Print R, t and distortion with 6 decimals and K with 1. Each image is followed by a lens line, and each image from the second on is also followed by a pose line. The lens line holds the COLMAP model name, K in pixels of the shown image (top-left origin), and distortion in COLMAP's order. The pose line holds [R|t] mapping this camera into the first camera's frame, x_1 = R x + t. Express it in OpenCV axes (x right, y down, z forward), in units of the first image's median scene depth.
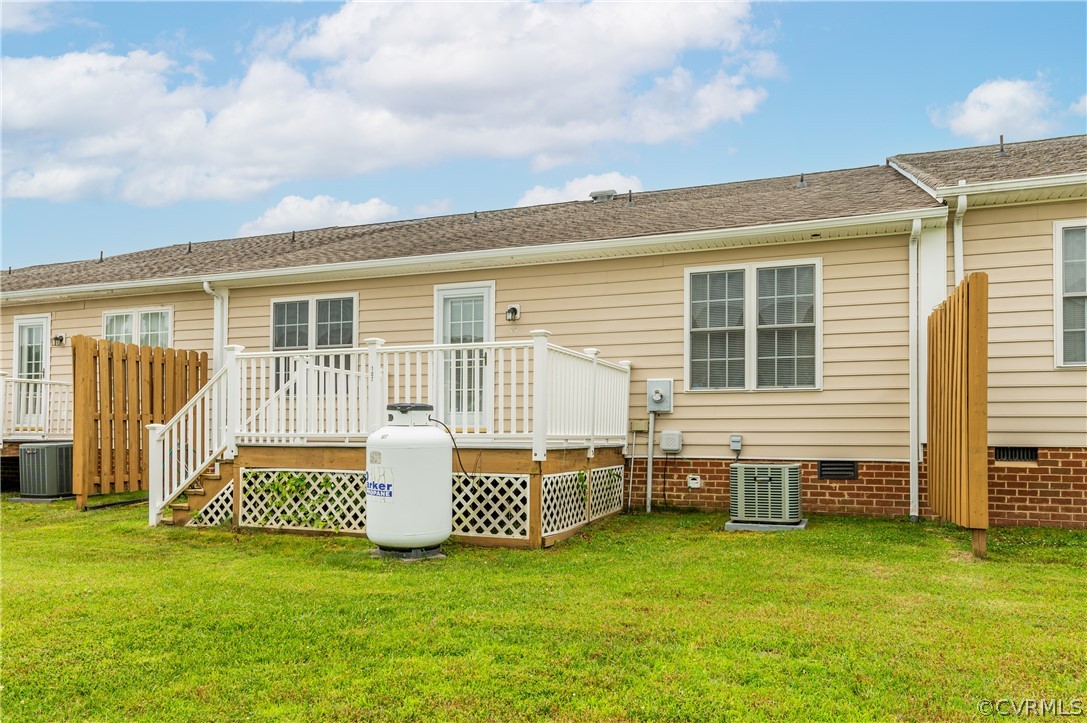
lens RADIAL K [[453.7, 0, 543.5], [0, 453.7, 361.5], [0, 0, 1]] dist [-0.000404, -0.000337]
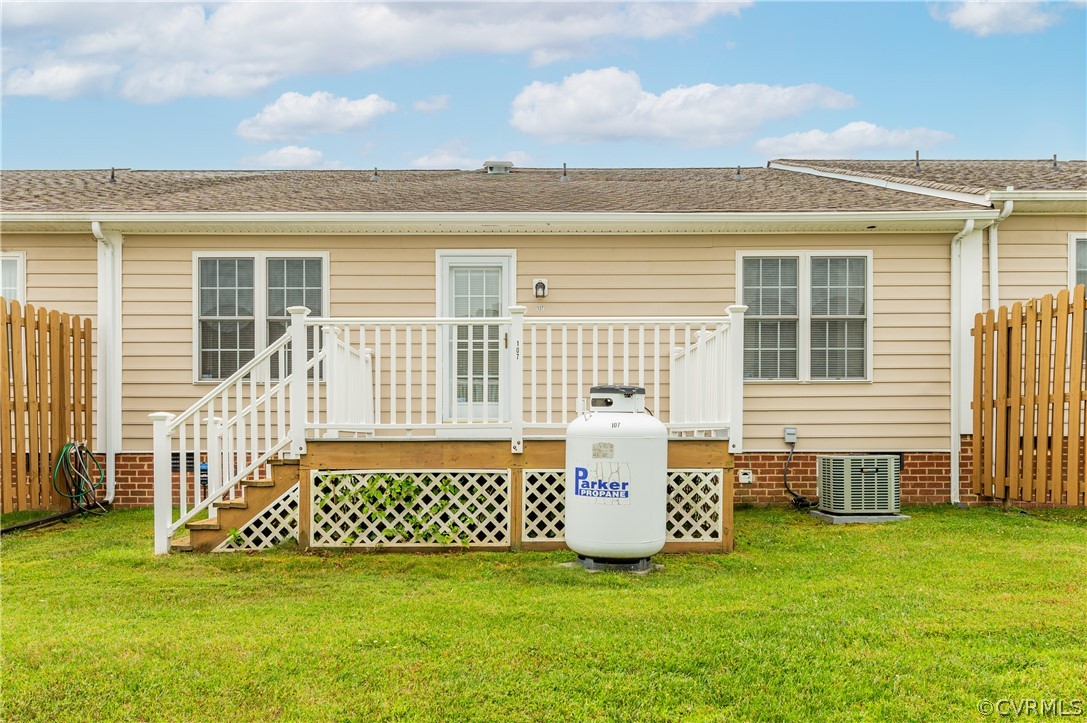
lens RADIAL K [[505.2, 0, 525.4], [0, 505.2, 359.9], [0, 0, 1]] dist [0.000112, -0.001147]
pose [[0.974626, 0.026697, 0.222244, -0.494607], [-0.030365, 0.999453, 0.013106, 0.028483], [-0.221772, -0.019522, 0.974903, 0.102959]]
